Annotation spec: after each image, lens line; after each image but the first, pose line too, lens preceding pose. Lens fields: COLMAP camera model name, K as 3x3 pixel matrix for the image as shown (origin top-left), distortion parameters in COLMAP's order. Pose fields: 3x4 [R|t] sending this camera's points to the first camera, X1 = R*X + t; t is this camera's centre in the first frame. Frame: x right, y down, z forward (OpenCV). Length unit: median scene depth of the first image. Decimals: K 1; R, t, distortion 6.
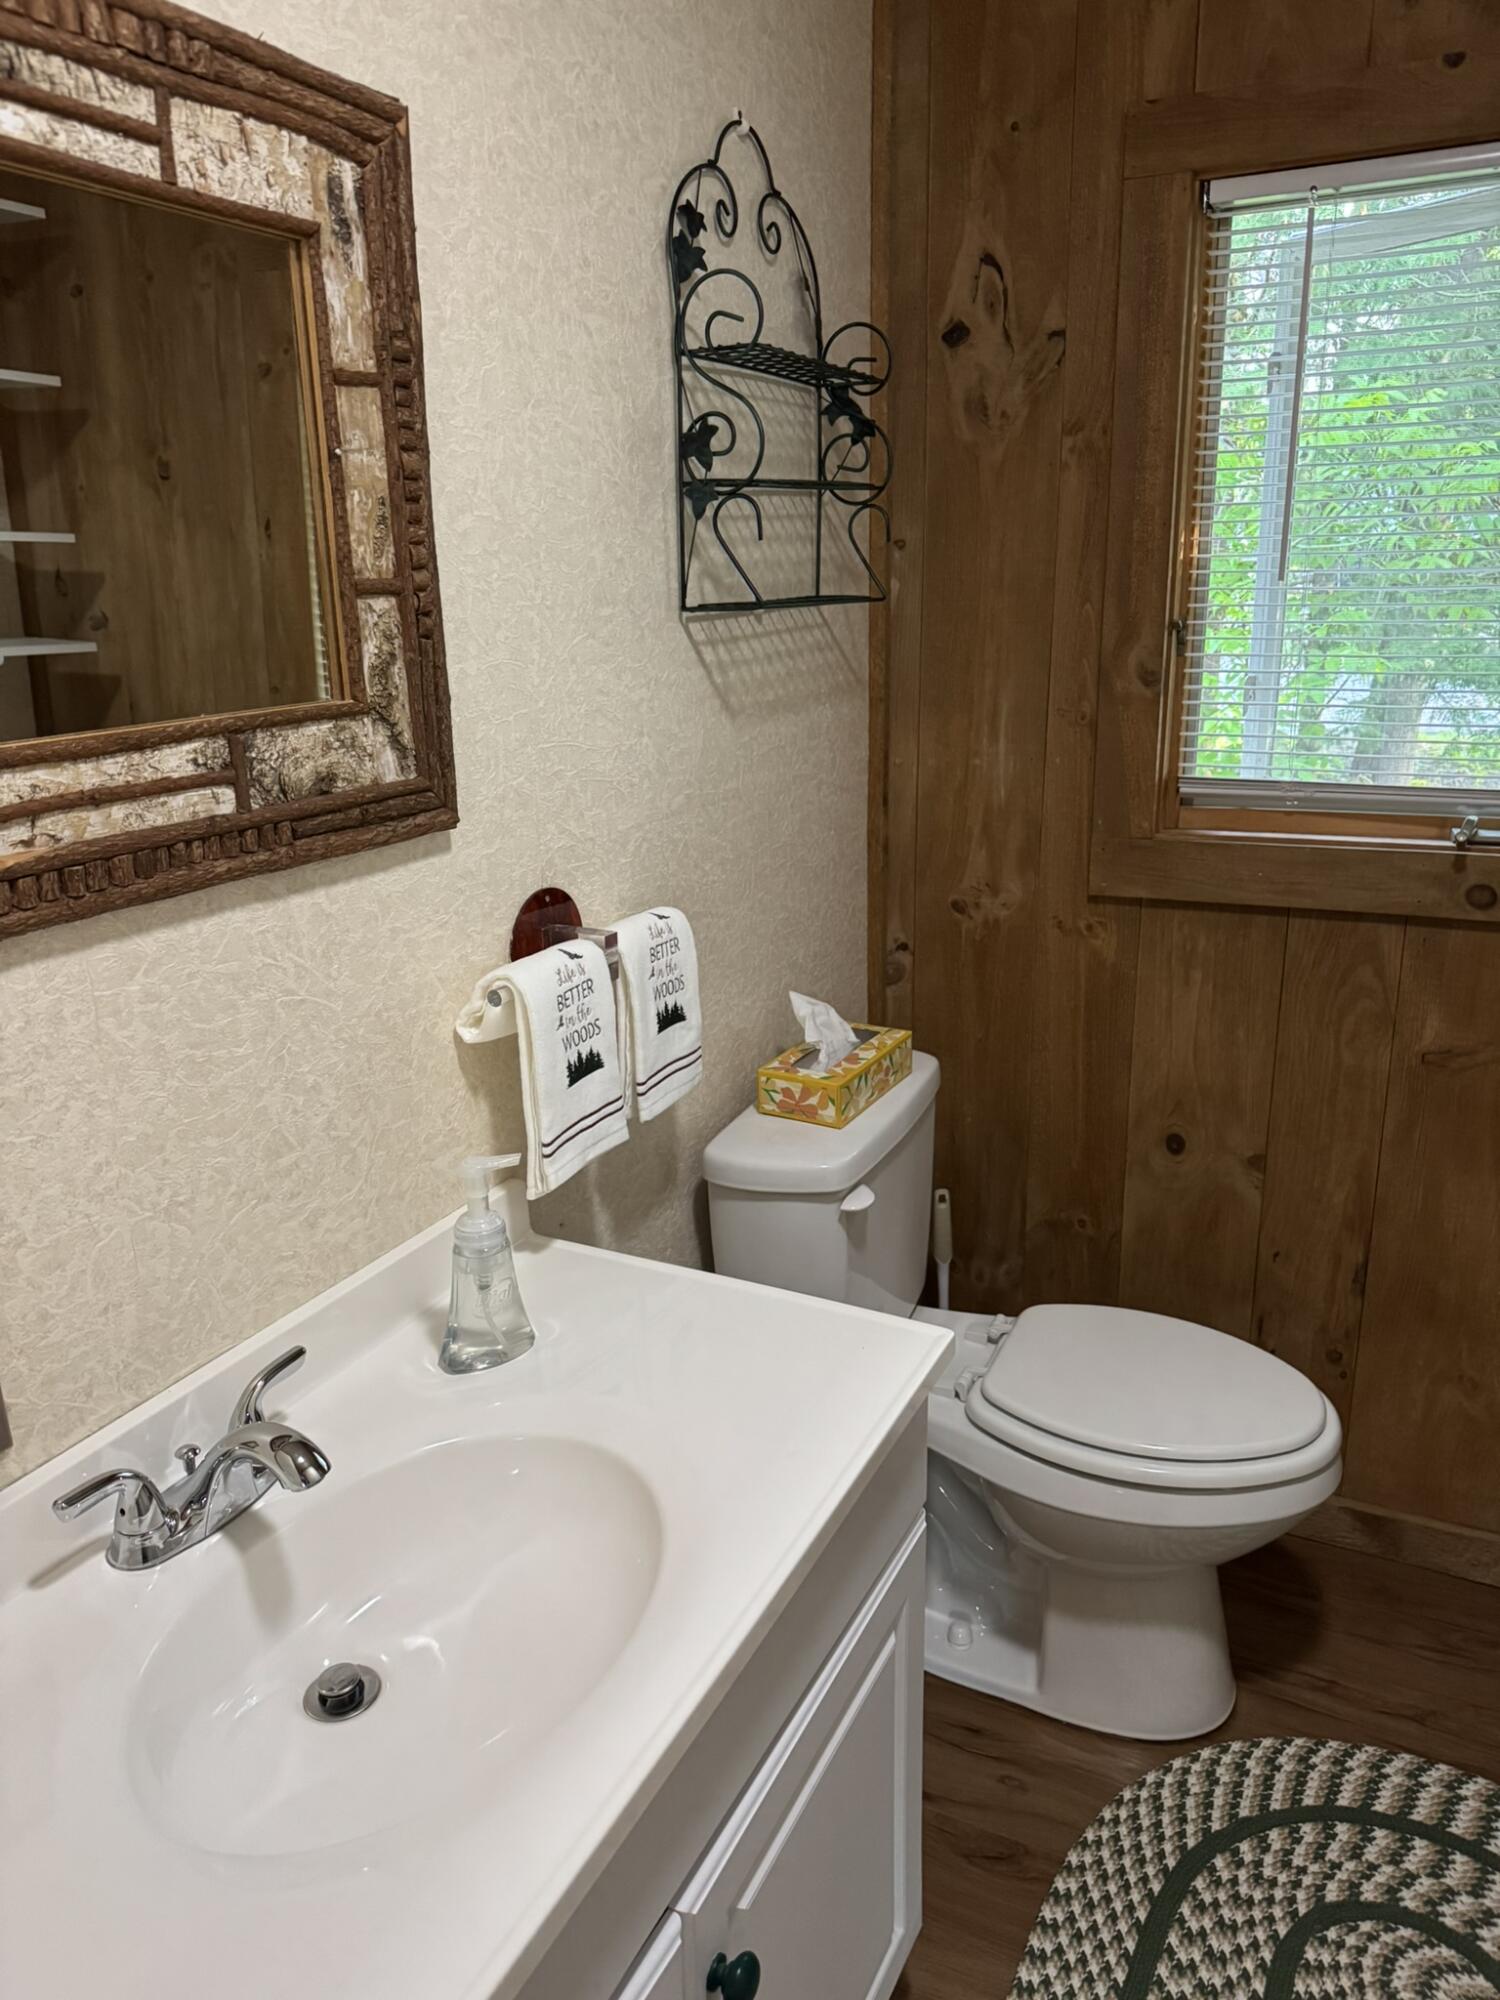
lens RADIAL K [[1430.1, 0, 750.0], [0, 1430.1, 1000.0], [0, 0, 1]] dist [0.093016, -0.130916]
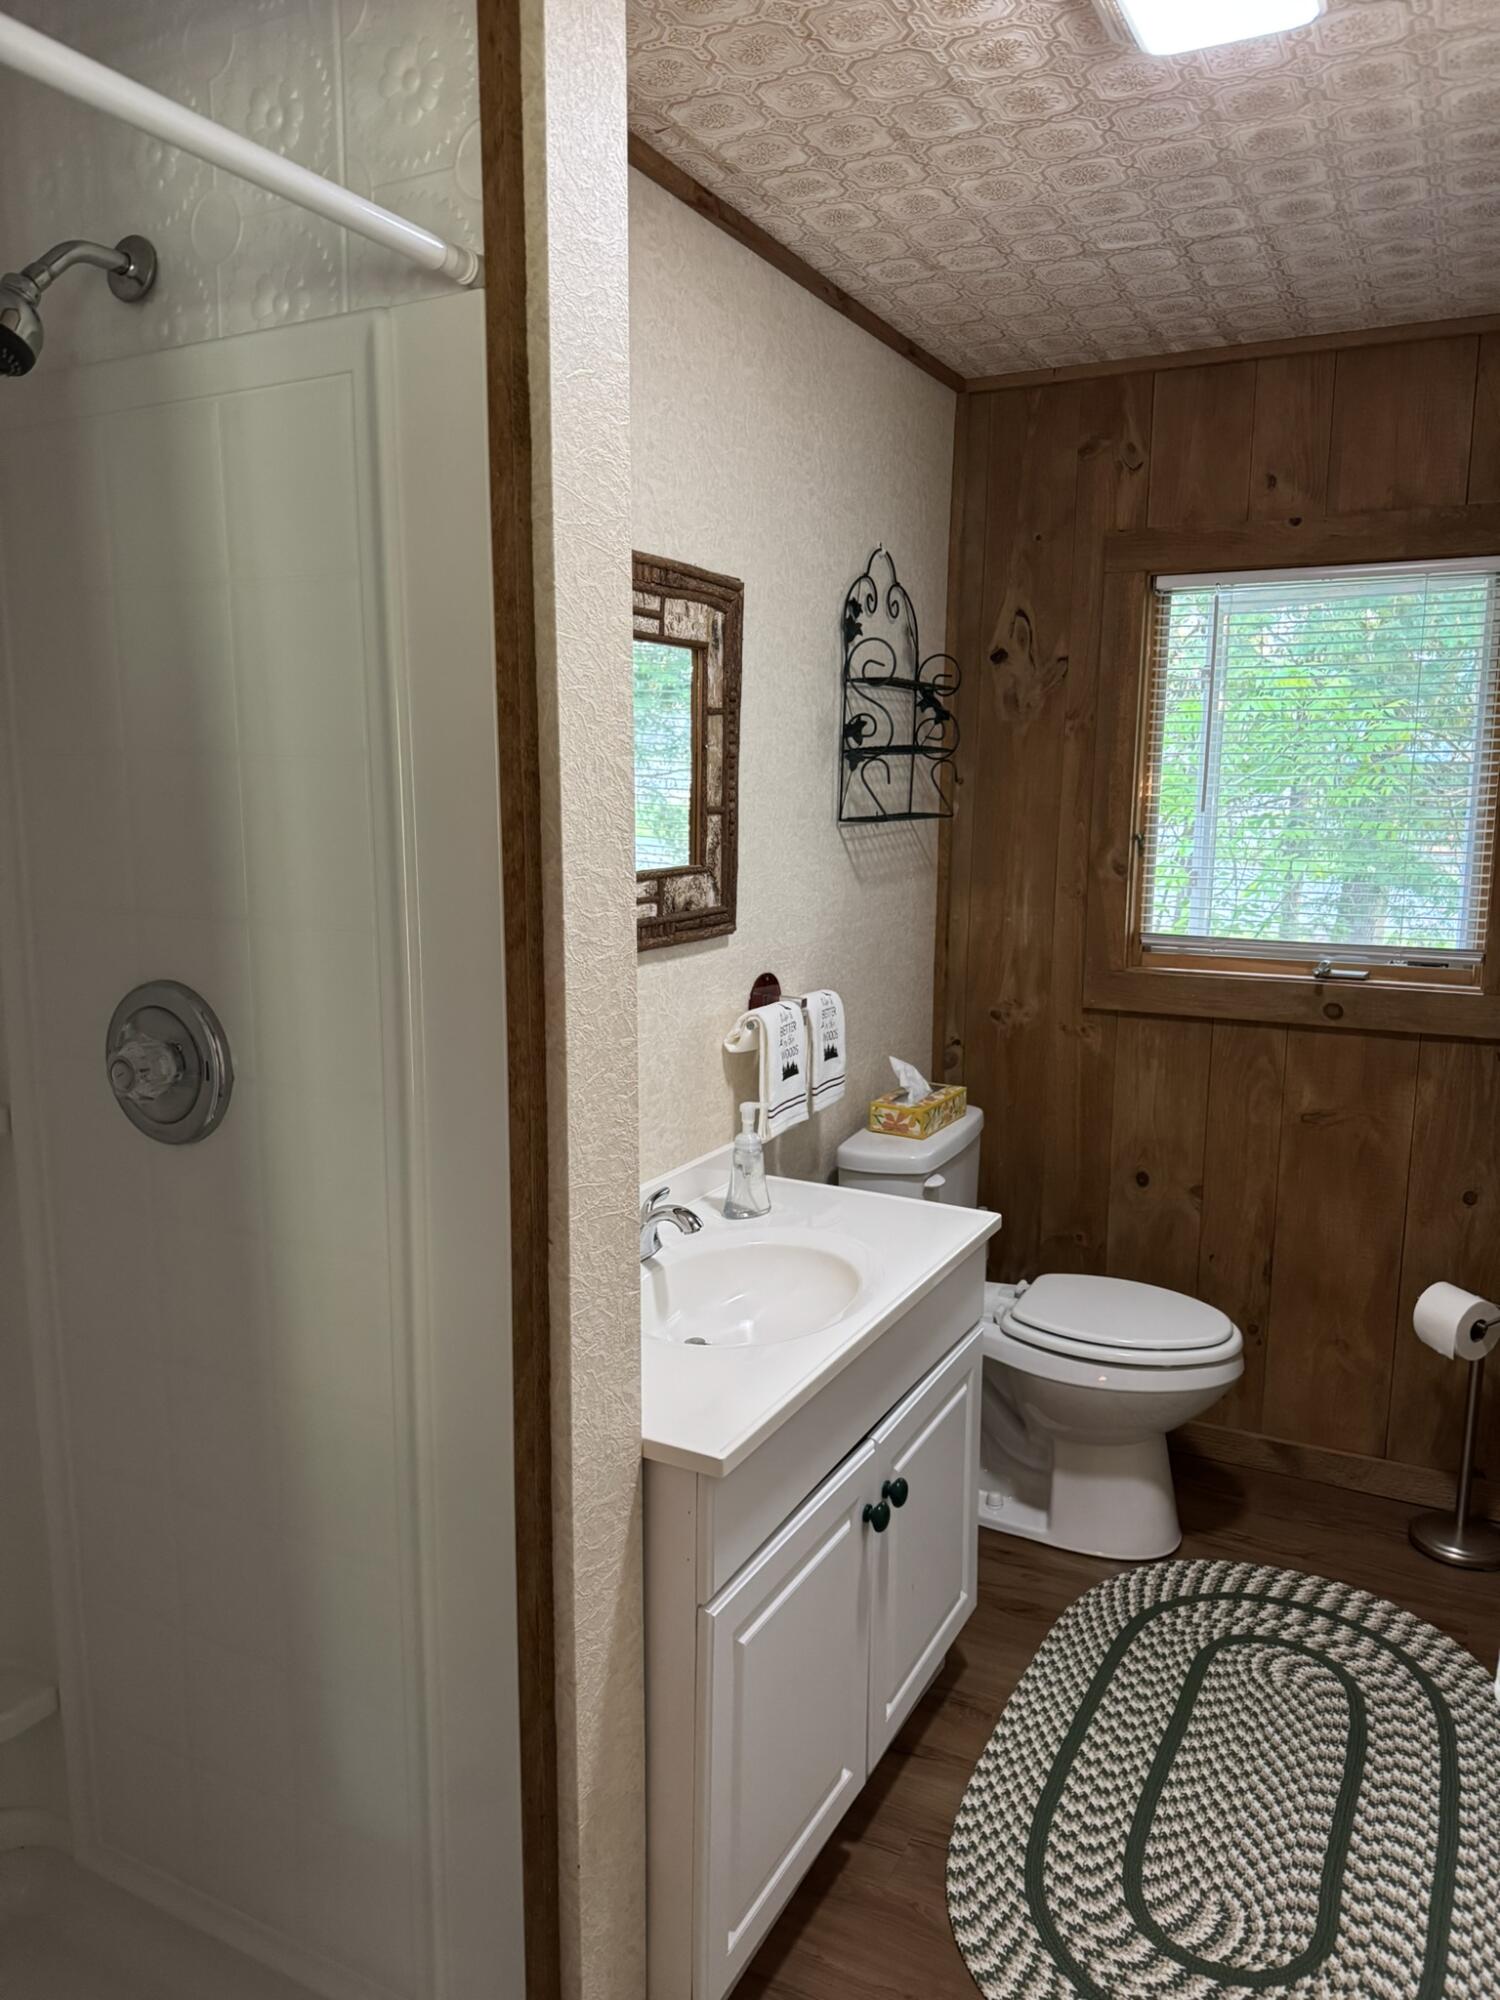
lens RADIAL K [[1431.8, 0, 750.0], [0, 1431.8, 1000.0], [0, 0, 1]] dist [0.218651, -0.481031]
pose [[0.999474, 0.031092, -0.009197, -0.115473], [-0.032022, 0.991085, -0.129328, 0.144892], [0.005094, 0.129555, 0.991559, -0.589073]]
